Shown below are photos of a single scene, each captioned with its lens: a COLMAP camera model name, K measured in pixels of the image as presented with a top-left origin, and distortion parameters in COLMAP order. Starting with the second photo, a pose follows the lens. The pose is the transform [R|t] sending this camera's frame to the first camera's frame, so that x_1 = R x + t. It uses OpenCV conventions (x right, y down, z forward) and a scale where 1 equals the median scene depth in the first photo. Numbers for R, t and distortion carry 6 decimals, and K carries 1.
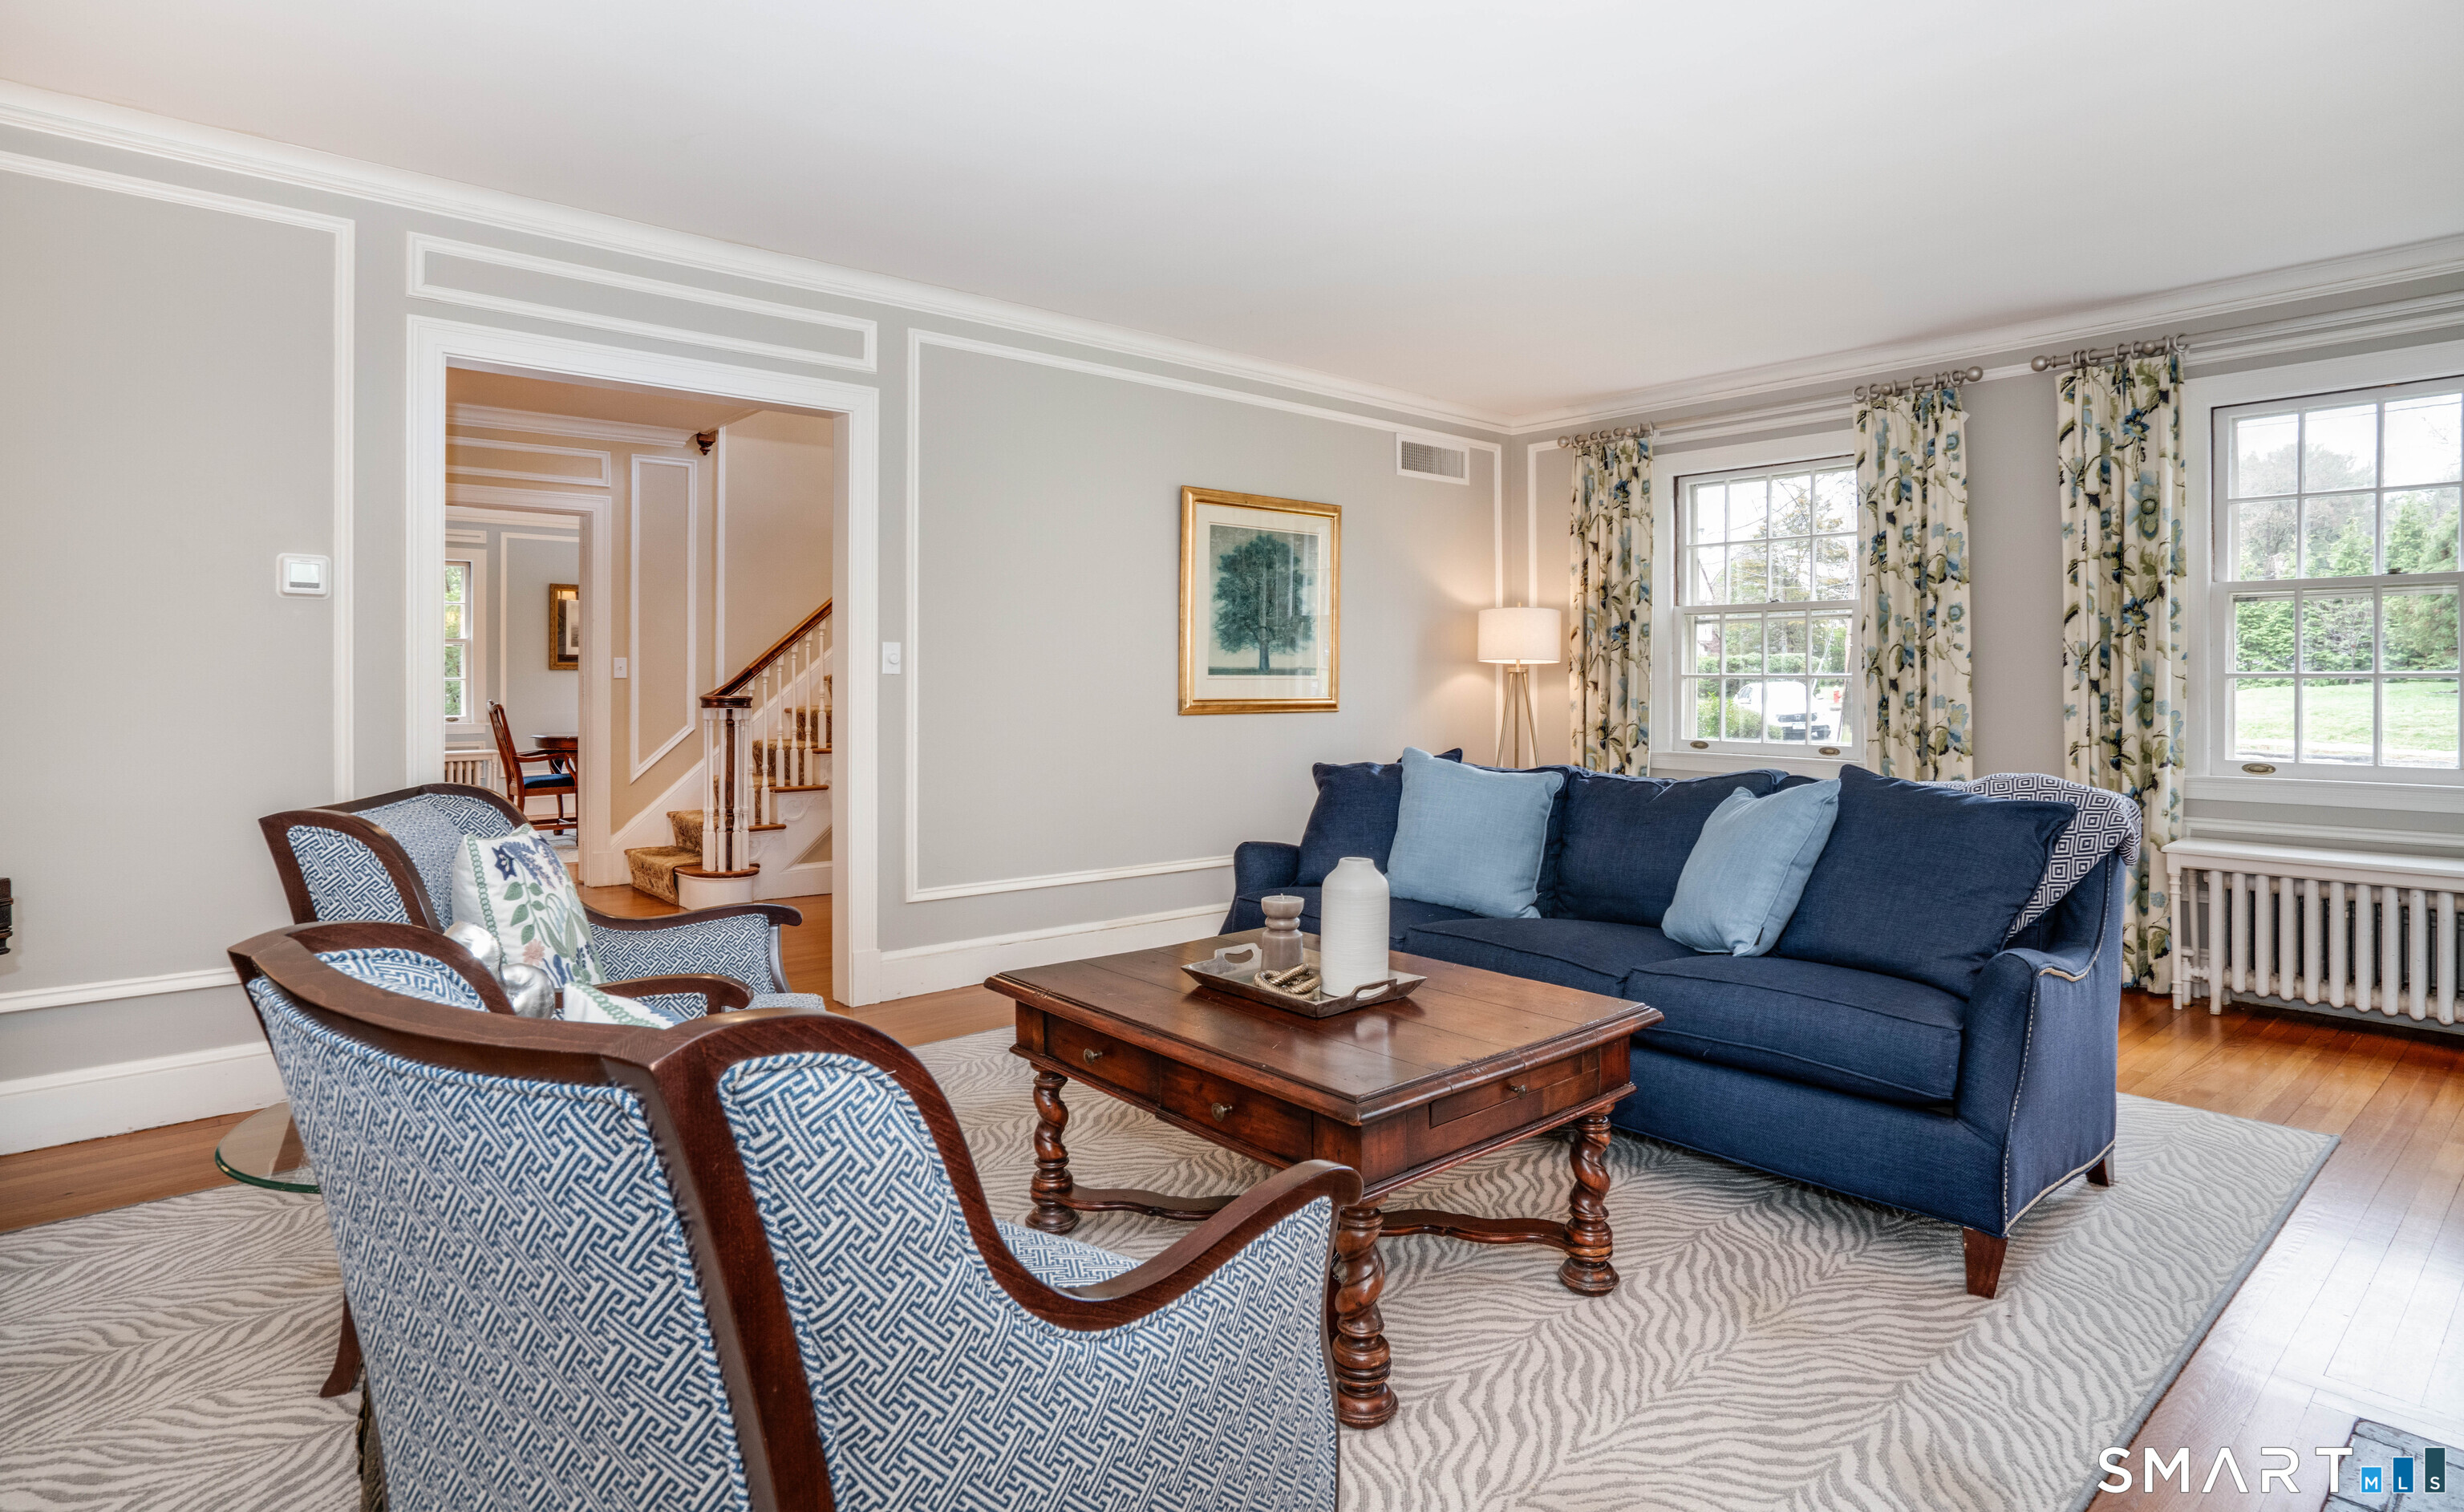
lens RADIAL K [[1298.7, 0, 1221.1], [0, 1298.7, 658.1], [0, 0, 1]] dist [-0.001469, -0.000446]
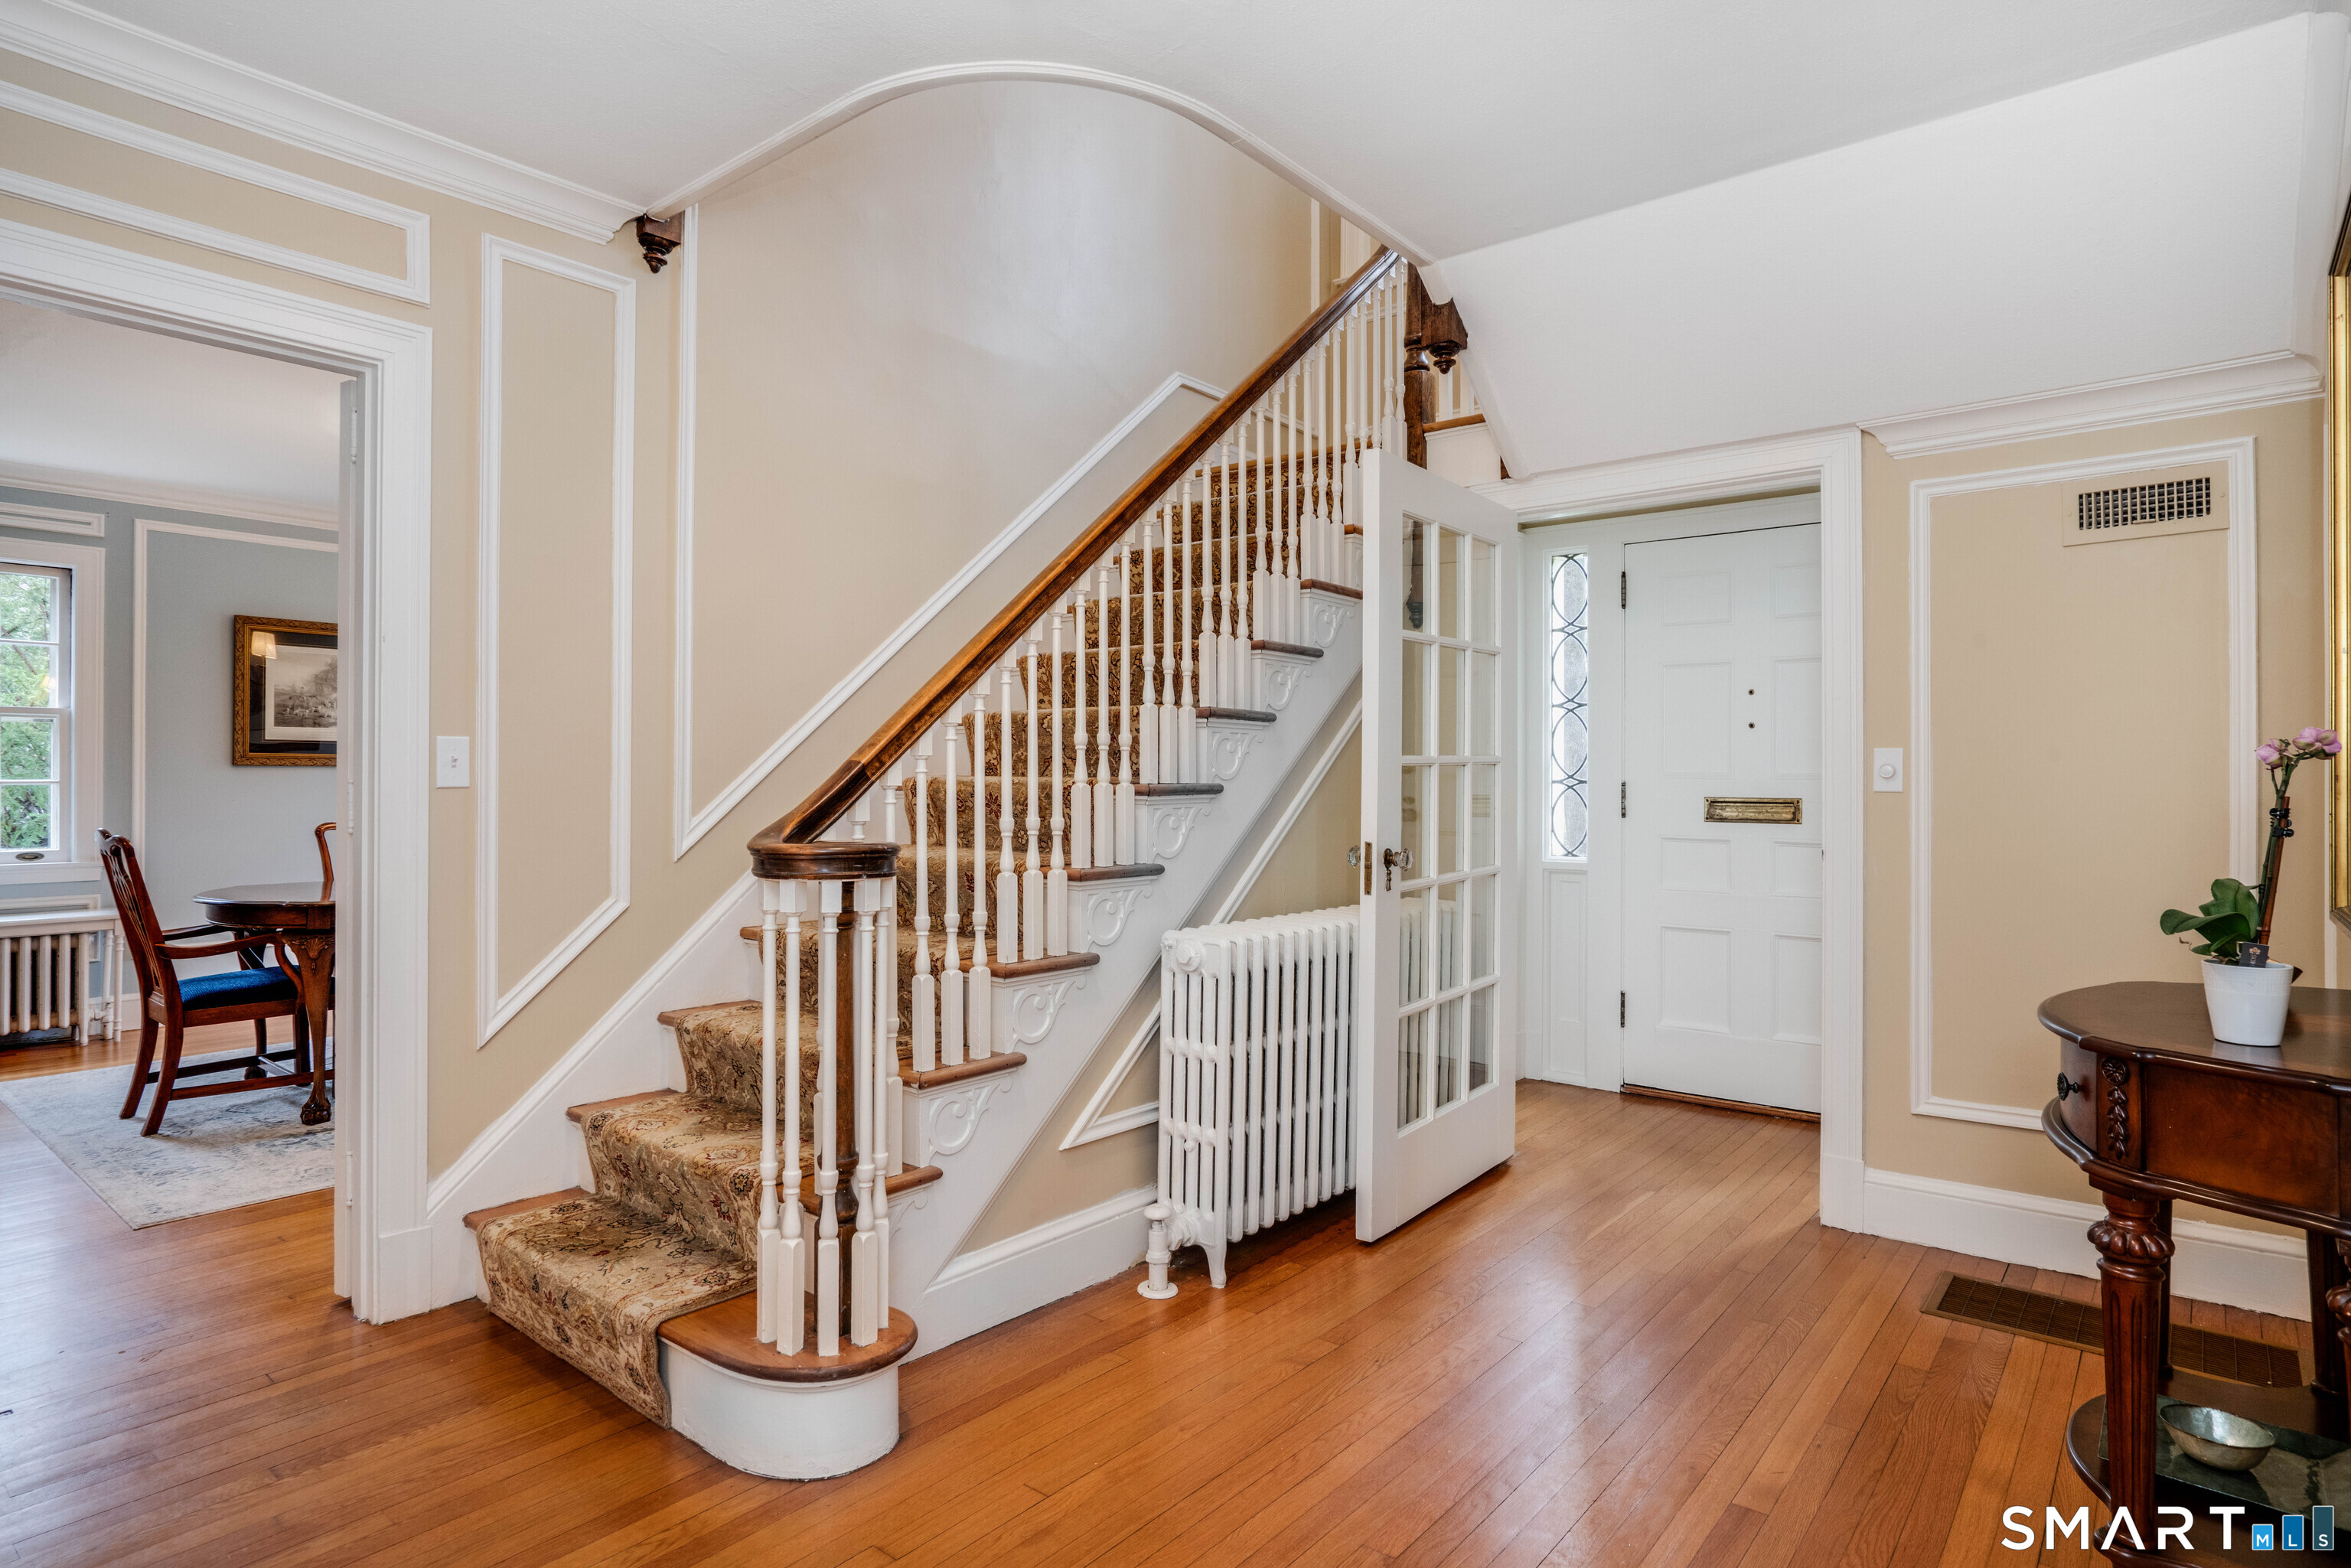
lens RADIAL K [[1235.0, 0, 1179.4], [0, 1235.0, 771.1], [0, 0, 1]] dist [0.003976, 0.000180]
pose [[0.983211, 0.005379, 0.182393, -0.277172], [-0.006860, 0.999948, 0.007492, 0.005313], [-0.182343, -0.008617, 0.983197, 0.519180]]
